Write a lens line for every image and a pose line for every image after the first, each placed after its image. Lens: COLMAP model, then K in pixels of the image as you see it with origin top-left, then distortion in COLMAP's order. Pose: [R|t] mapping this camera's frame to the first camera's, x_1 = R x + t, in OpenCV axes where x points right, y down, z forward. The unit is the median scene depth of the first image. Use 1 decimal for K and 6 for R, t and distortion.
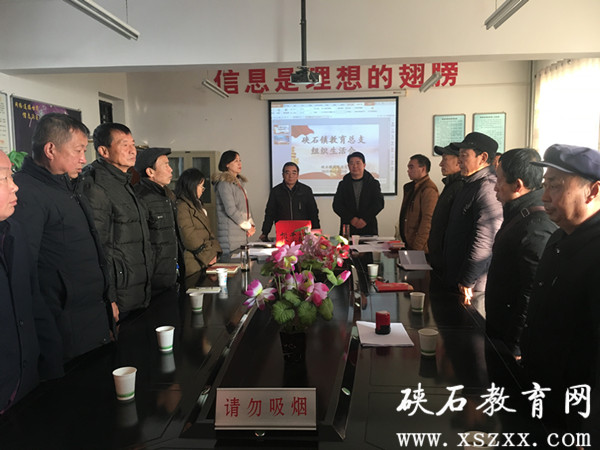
lens RADIAL K [[537.4, 0, 300.0], [0, 537.4, 225.0], [0, 0, 1]] dist [0.130056, -0.002621]
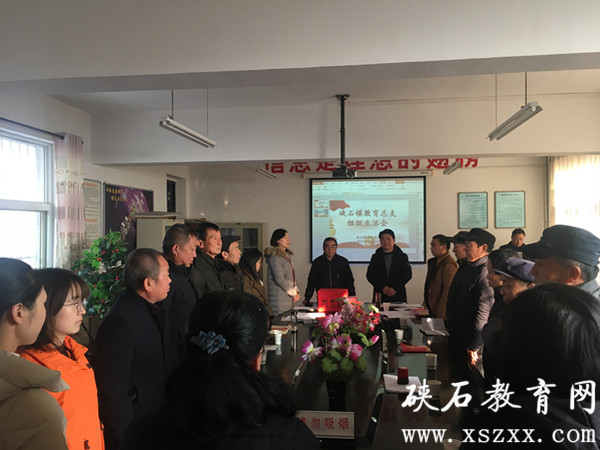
lens RADIAL K [[537.4, 0, 300.0], [0, 537.4, 225.0], [0, 0, 1]] dist [0.130056, -0.002621]
pose [[0.997884, 0.007361, -0.064599, -0.008486], [-0.014206, 0.994249, -0.106147, -0.020878], [0.063446, 0.106840, 0.992250, -0.187427]]
